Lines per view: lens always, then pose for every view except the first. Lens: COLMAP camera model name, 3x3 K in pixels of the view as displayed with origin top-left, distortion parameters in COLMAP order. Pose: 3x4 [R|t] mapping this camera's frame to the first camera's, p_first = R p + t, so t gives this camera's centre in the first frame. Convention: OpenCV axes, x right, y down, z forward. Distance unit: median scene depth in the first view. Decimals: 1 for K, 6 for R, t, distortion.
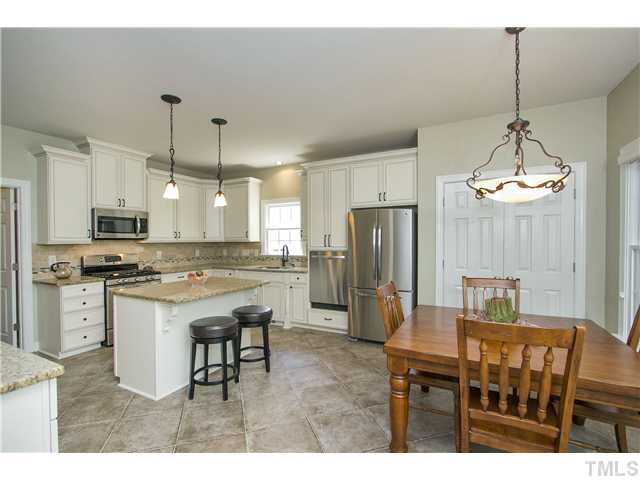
lens RADIAL K [[298.1, 0, 317.0], [0, 298.1, 246.4], [0, 0, 1]] dist [-0.002500, -0.000276]
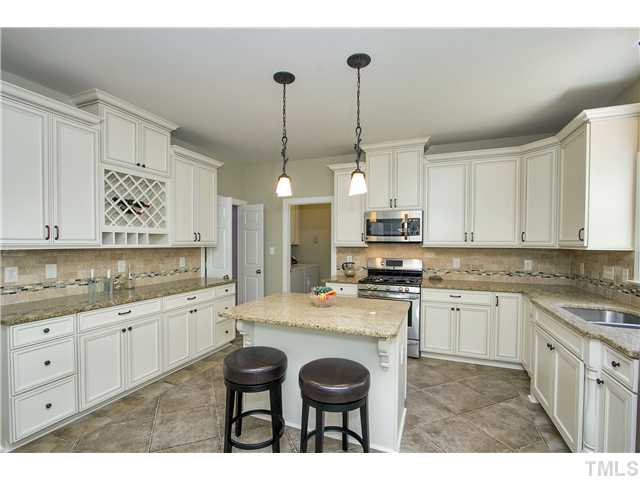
lens RADIAL K [[298.1, 0, 317.0], [0, 298.1, 246.4], [0, 0, 1]] dist [-0.002500, -0.000276]
pose [[0.106587, 0.020325, -0.994096, 0.233900], [-0.030020, 0.999401, 0.017215, -0.020710], [0.993850, 0.028008, 0.107133, 0.652566]]
